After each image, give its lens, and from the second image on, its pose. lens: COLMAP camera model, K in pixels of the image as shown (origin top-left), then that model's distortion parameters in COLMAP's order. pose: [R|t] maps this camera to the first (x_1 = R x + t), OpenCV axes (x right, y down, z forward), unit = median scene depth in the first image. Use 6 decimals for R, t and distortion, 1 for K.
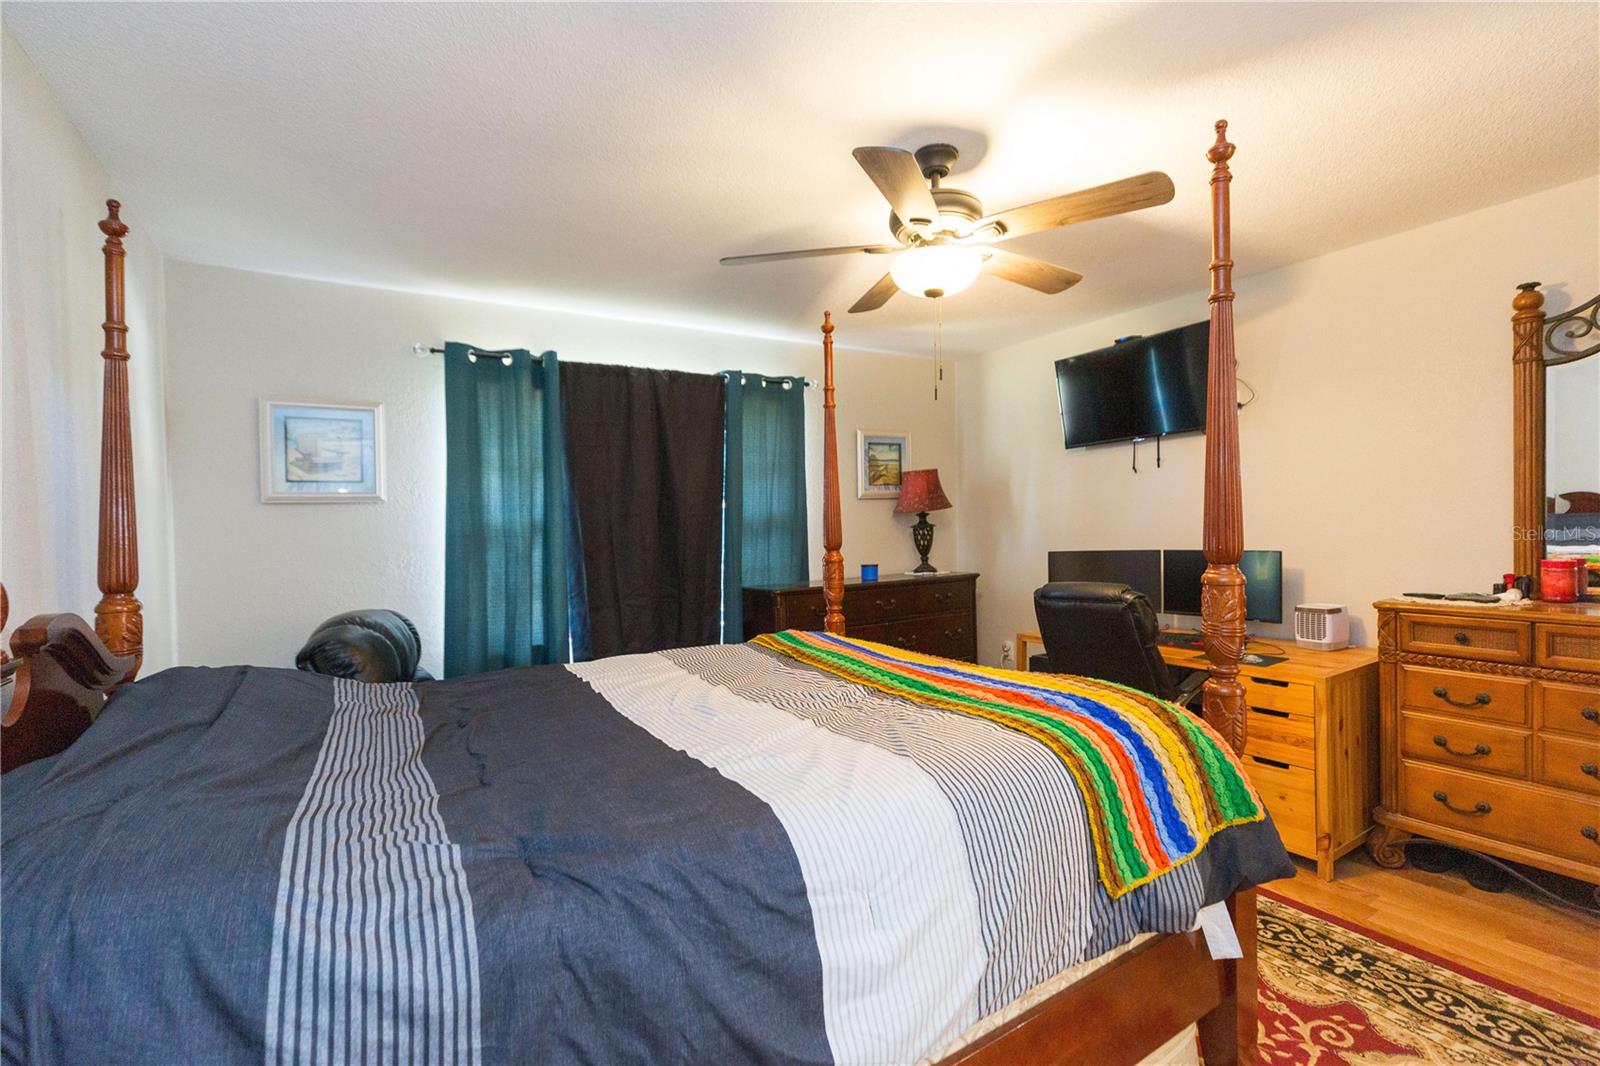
lens RADIAL K [[719.2, 0, 806.0], [0, 719.2, 531.8], [0, 0, 1]] dist [0.001272, 0.000814]
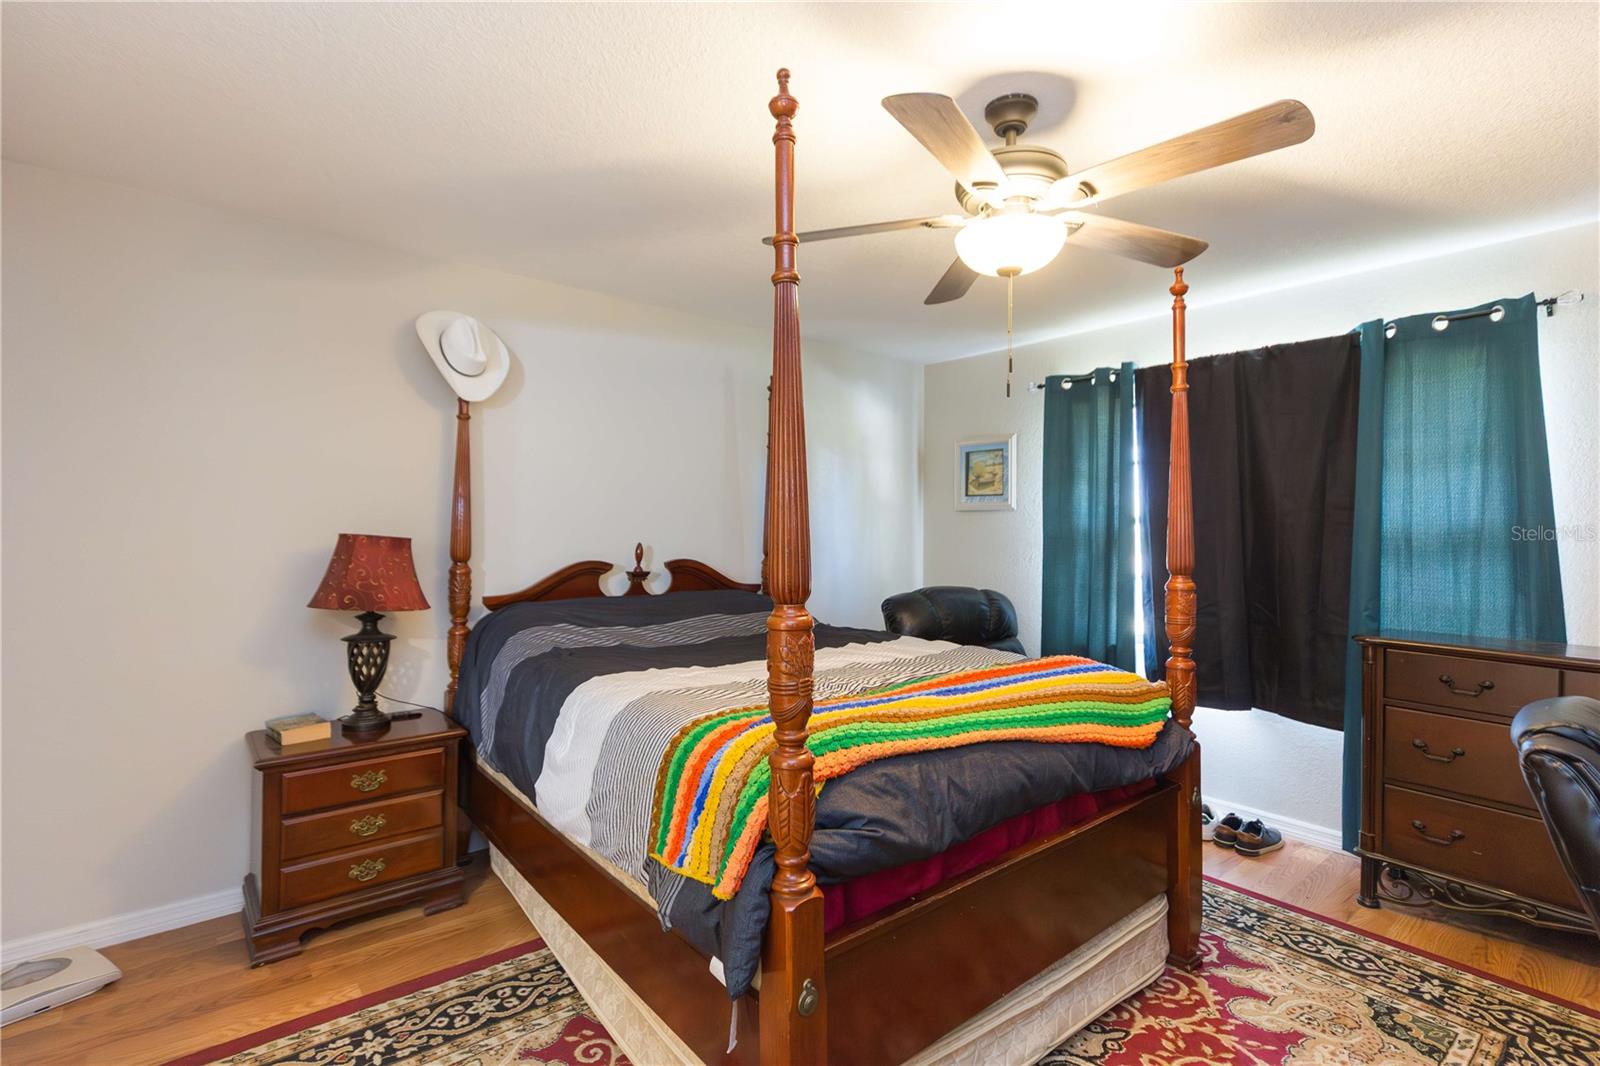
lens RADIAL K [[737.3, 0, 802.0], [0, 737.3, 531.2], [0, 0, 1]] dist [0.001597, -0.000316]
pose [[0.124048, 0.030999, -0.991792, 0.631536], [-0.025945, 0.999272, 0.027988, -0.026740], [0.991937, 0.022260, 0.124762, 0.405248]]
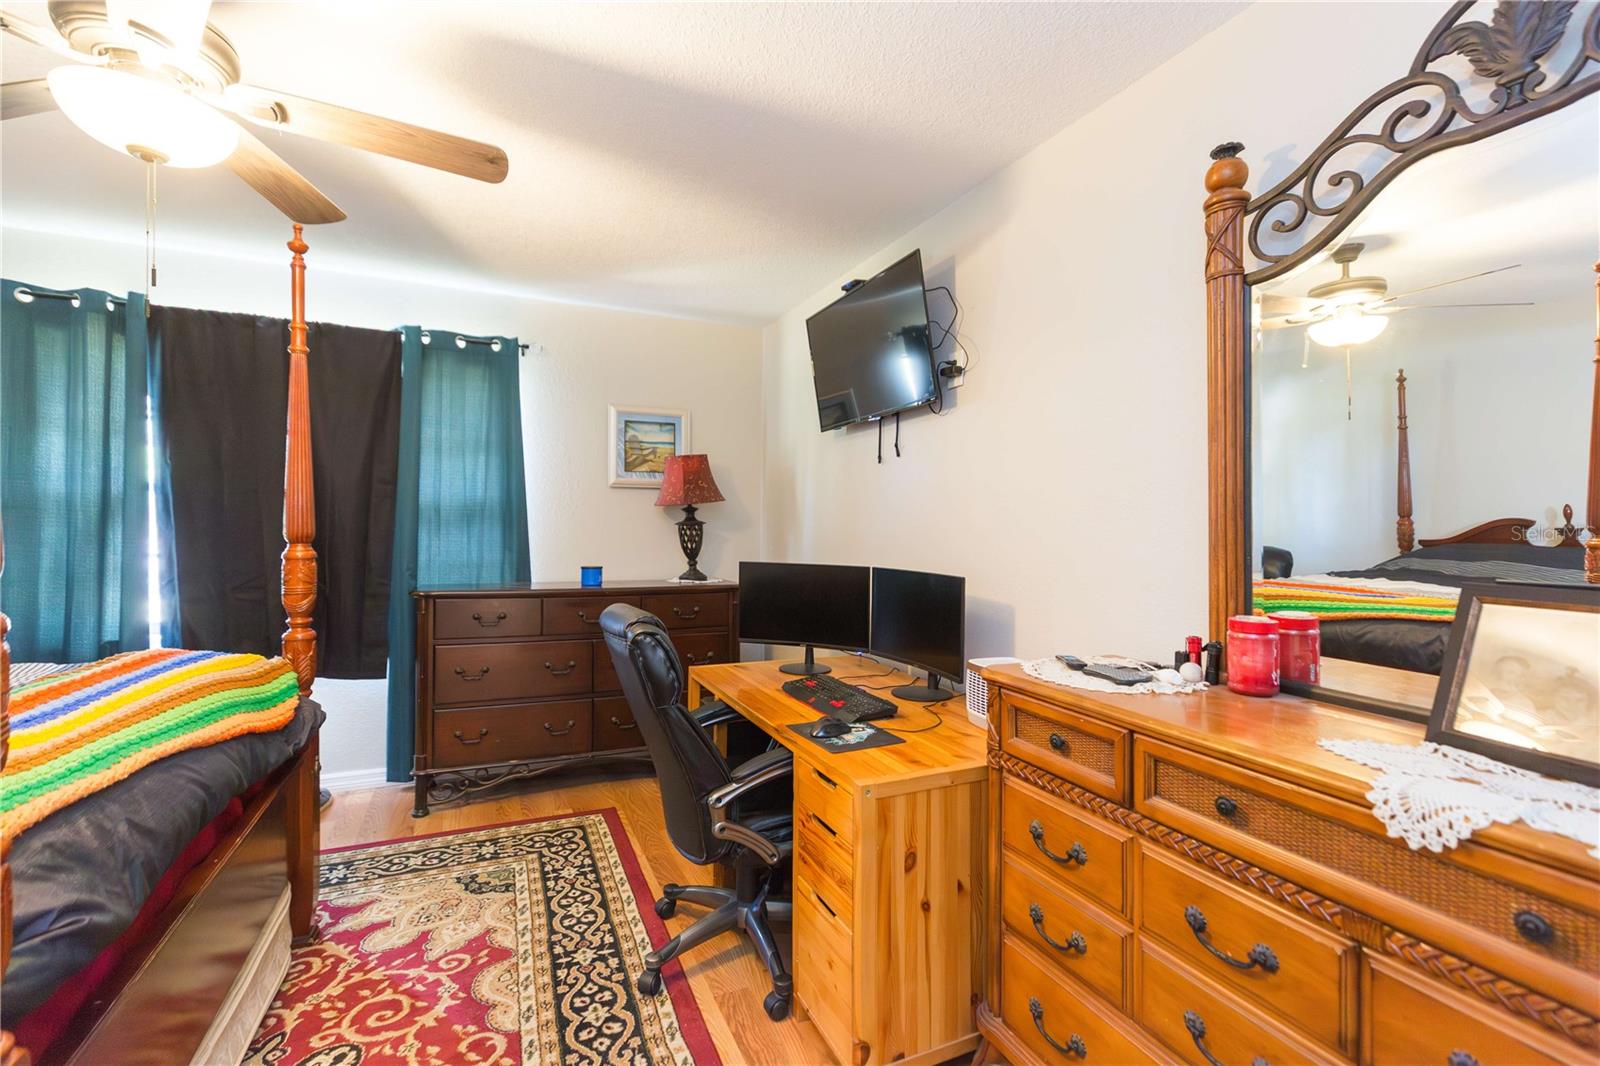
lens RADIAL K [[718.4, 0, 809.3], [0, 718.4, 514.4], [0, 0, 1]] dist [0.002921, -0.000333]
pose [[0.989608, 0.043254, -0.137129, 0.544832], [-0.046341, 0.998737, -0.019402, -0.011764], [0.136117, 0.025555, 0.990363, 0.272565]]
